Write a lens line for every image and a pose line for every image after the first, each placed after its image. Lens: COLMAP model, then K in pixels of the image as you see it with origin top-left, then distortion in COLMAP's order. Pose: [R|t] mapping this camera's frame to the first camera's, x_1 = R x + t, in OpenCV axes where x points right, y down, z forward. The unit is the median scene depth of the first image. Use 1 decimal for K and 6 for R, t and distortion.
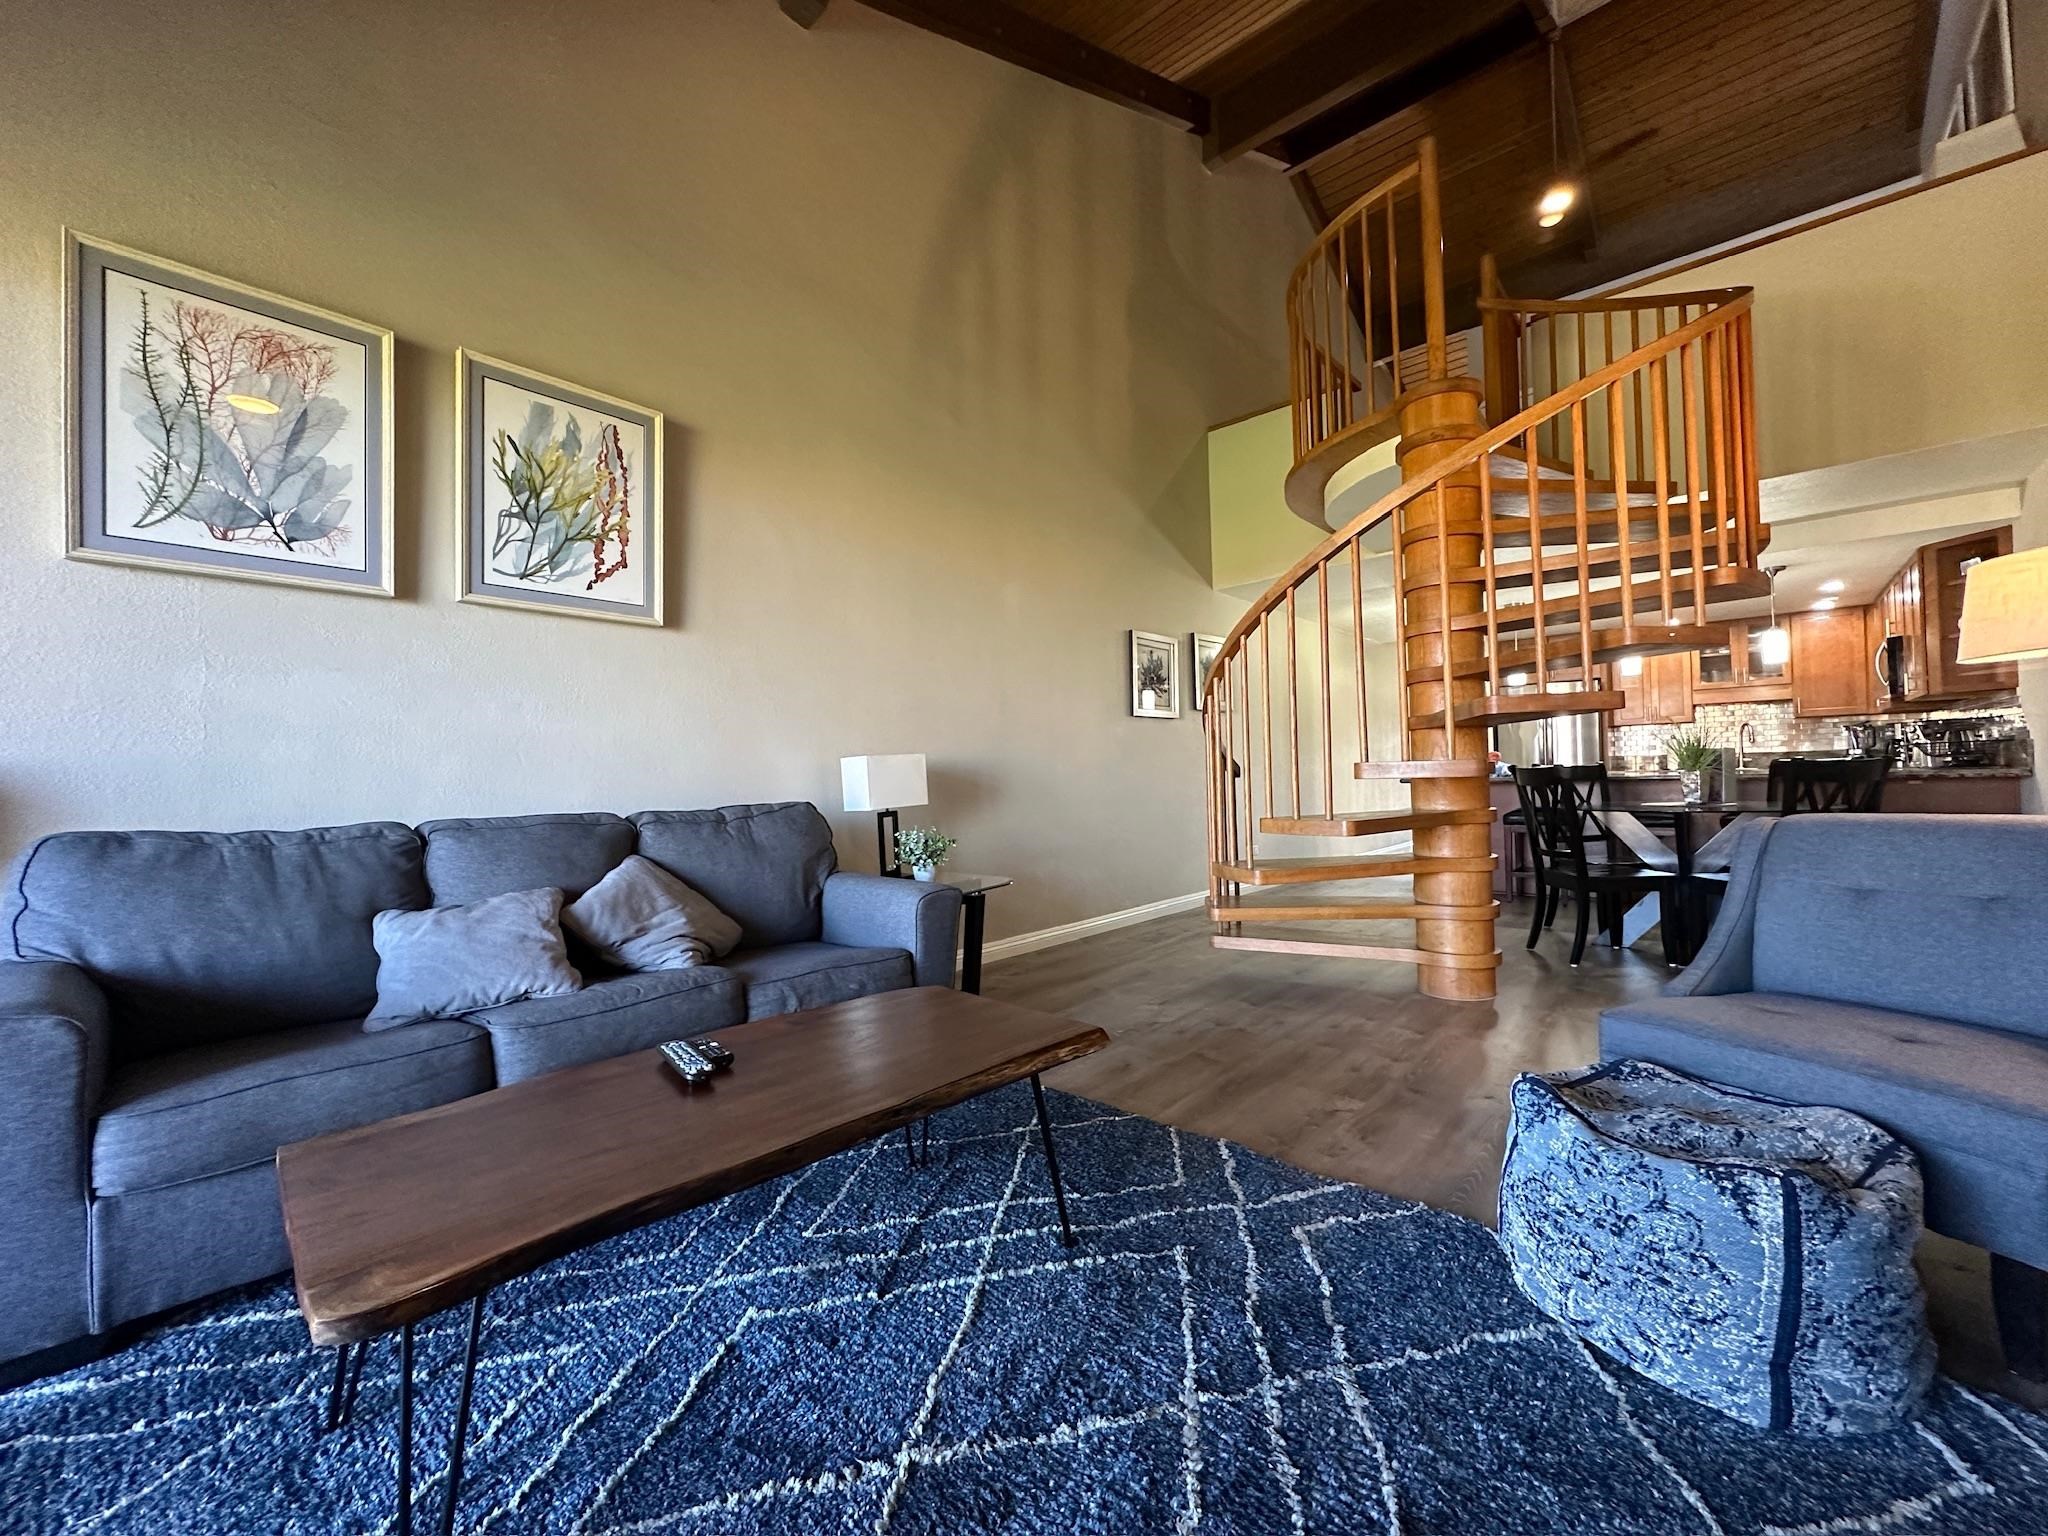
lens RADIAL K [[816.4, 0, 1025.7], [0, 816.4, 767.7], [0, 0, 1]] dist [-0.002839, 0.000811]
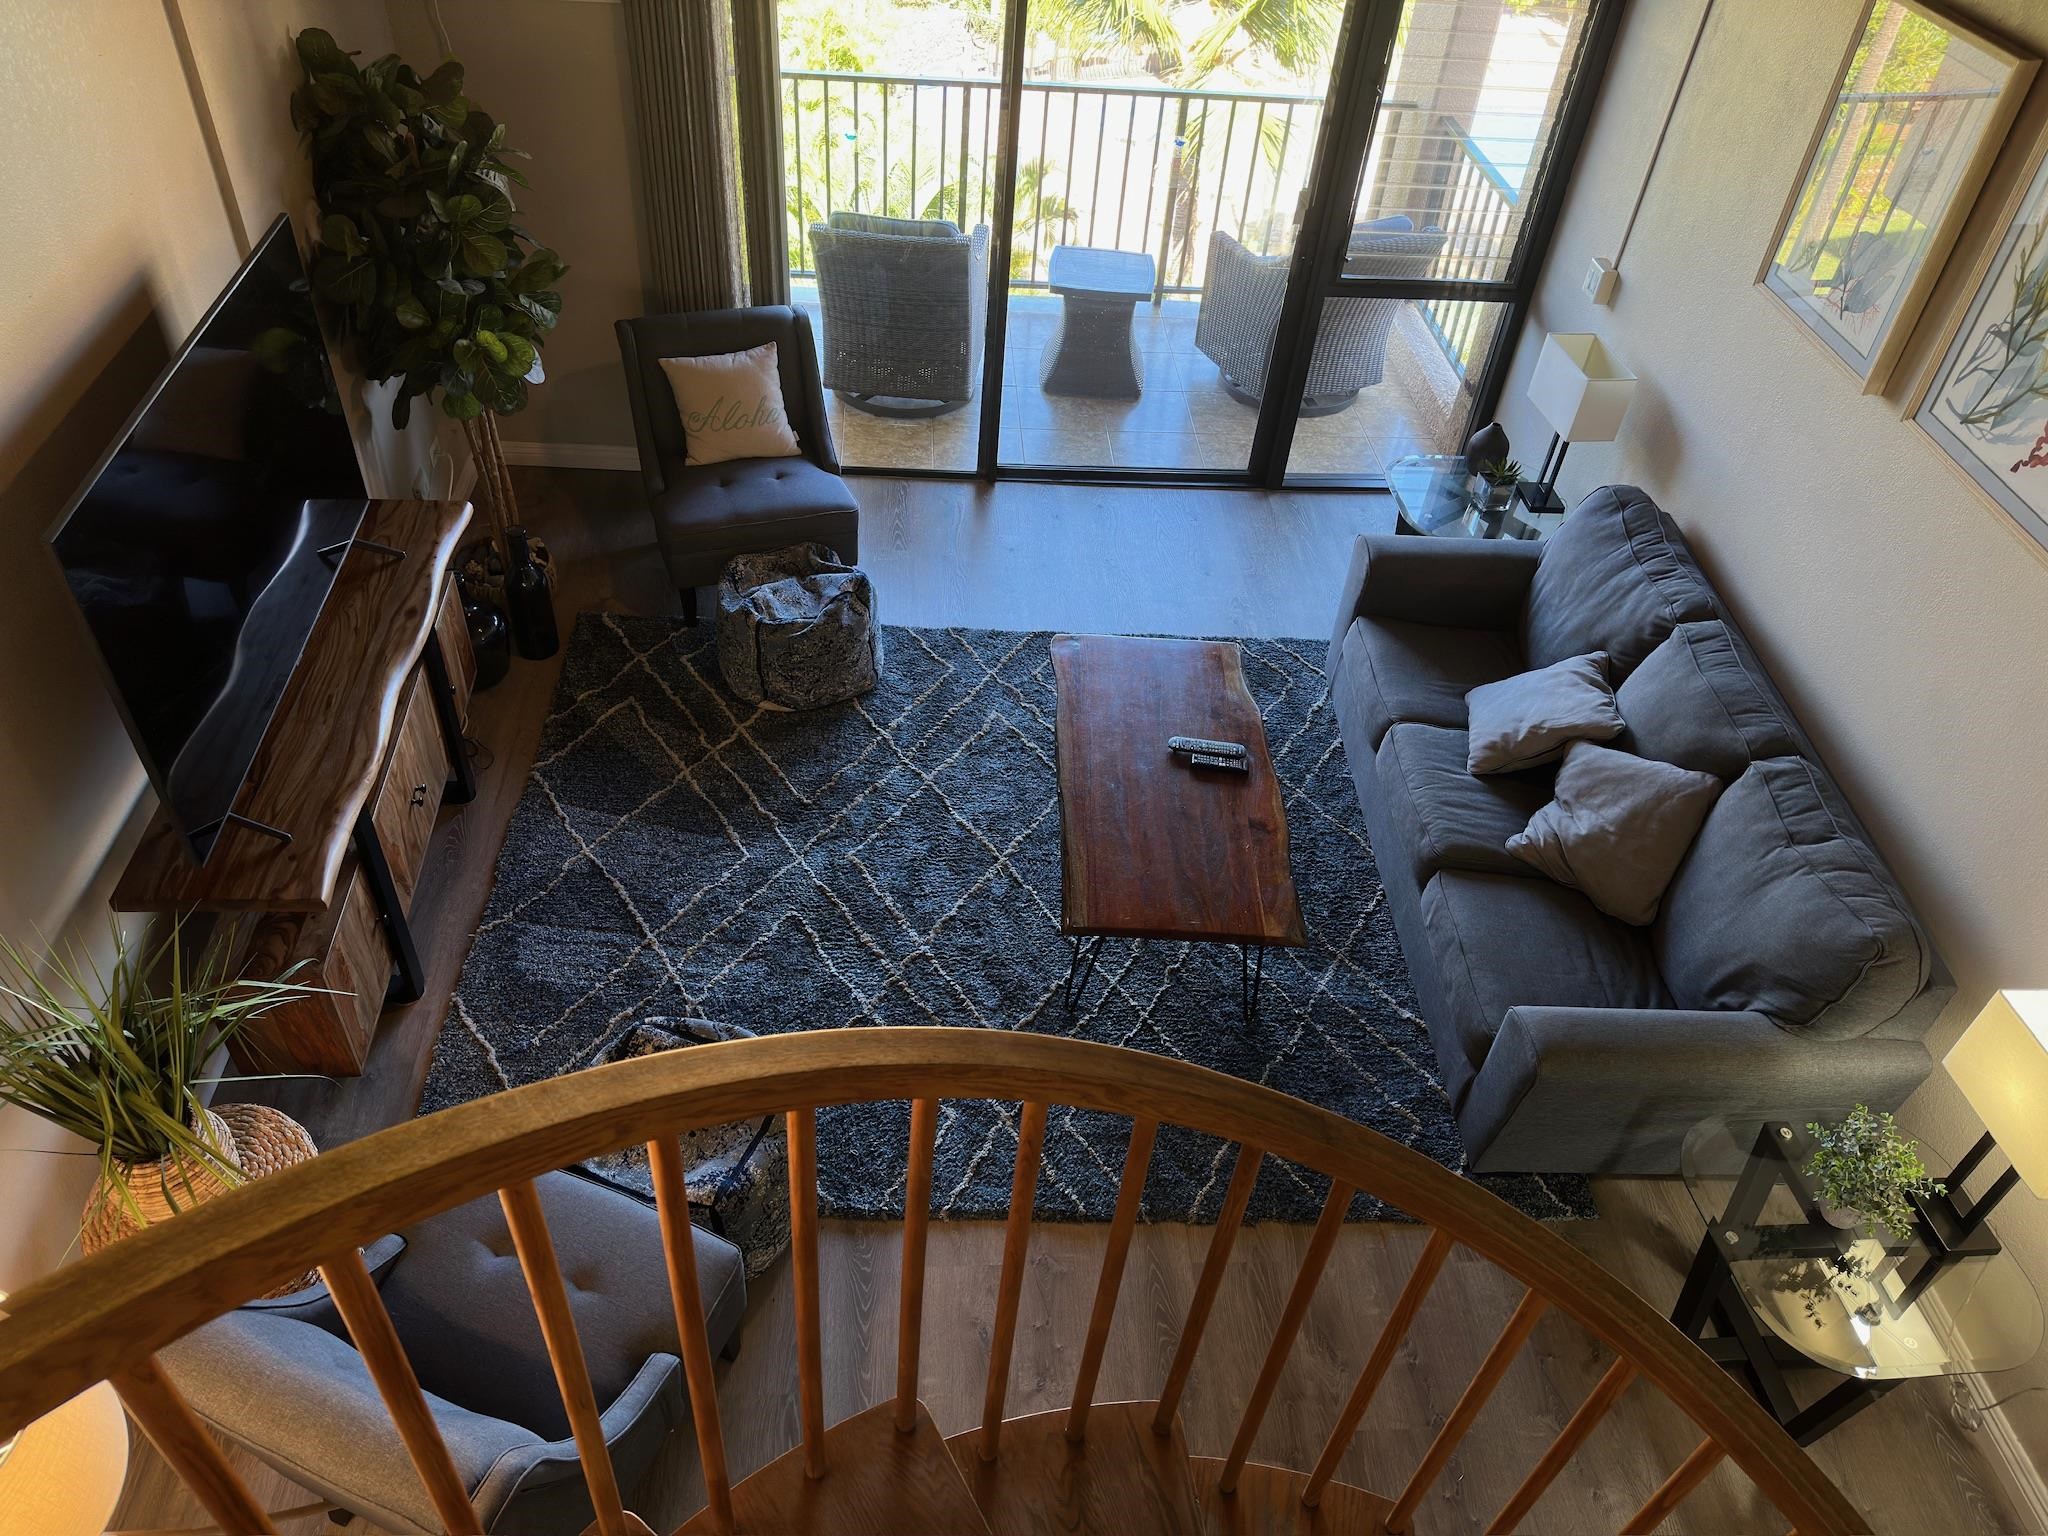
lens RADIAL K [[1426.7, 0, 1018.7], [0, 1426.7, 781.1], [0, 0, 1]] dist [0.082129, -0.097785]
pose [[-0.710821, 0.461822, -0.530522, 0.883467], [-0.034783, 0.730252, 0.682292, -0.969656], [0.702512, 0.503441, -0.503015, 1.424684]]
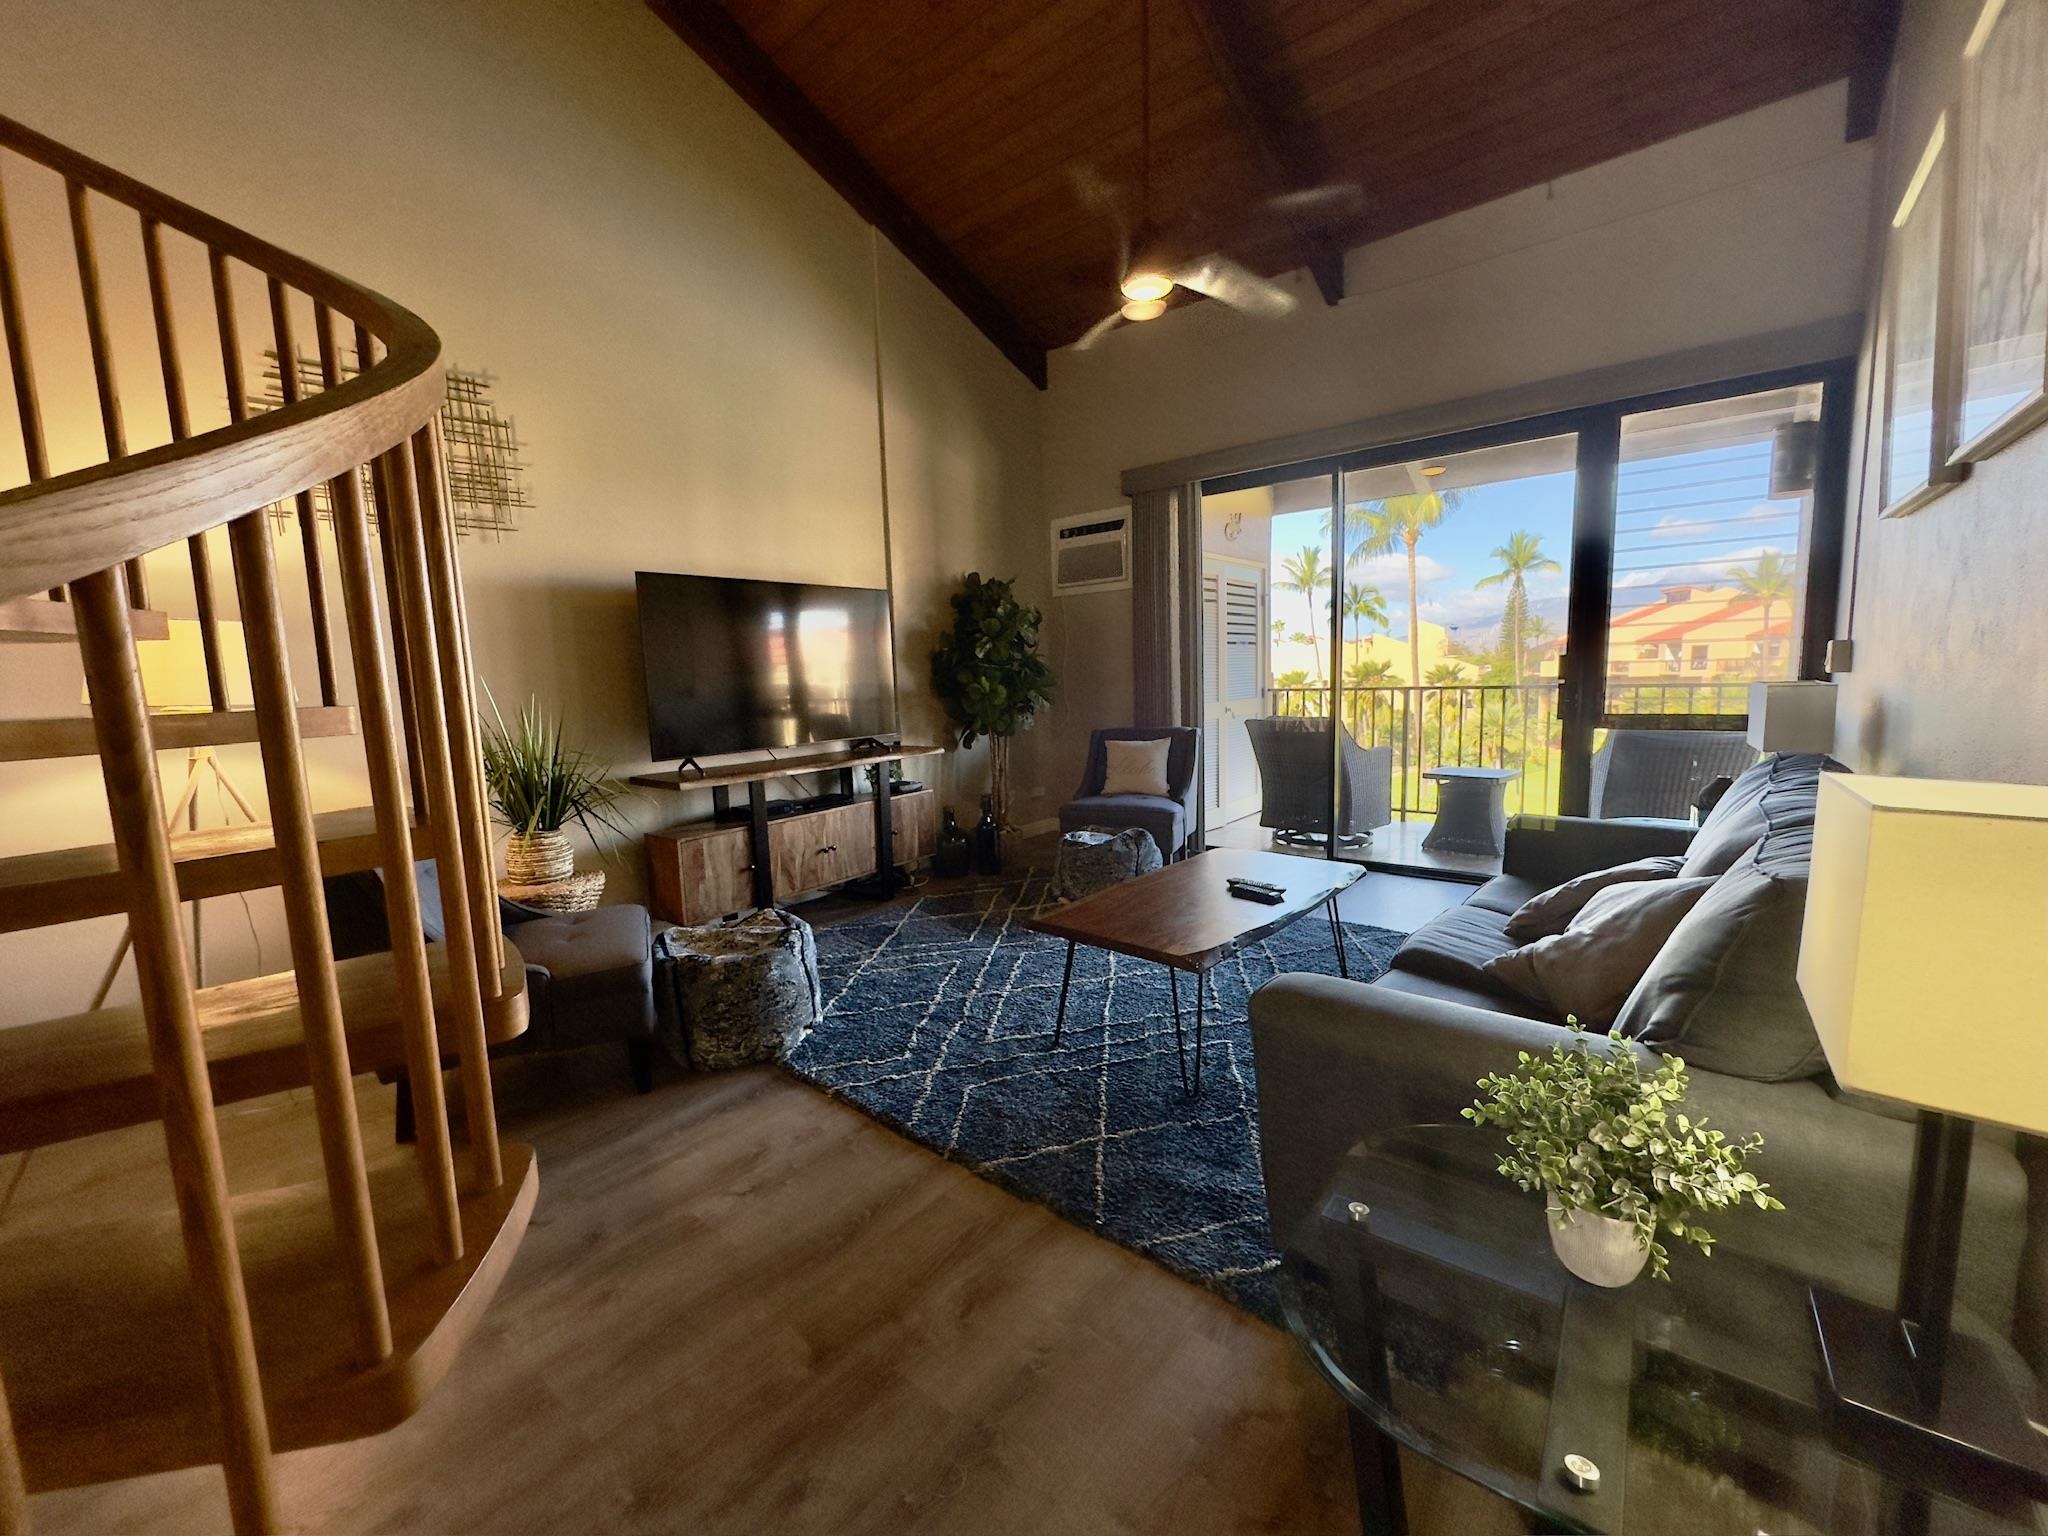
lens RADIAL K [[816.4, 0, 1022.6], [0, 816.4, 766.5], [0, 0, 1]] dist [-0.002839, 0.000811]
pose [[-0.997814, 0.061170, -0.025016, 0.090780], [0.058299, 0.992998, 0.102740, -0.086543], [0.031126, 0.101057, -0.994394, 1.838168]]
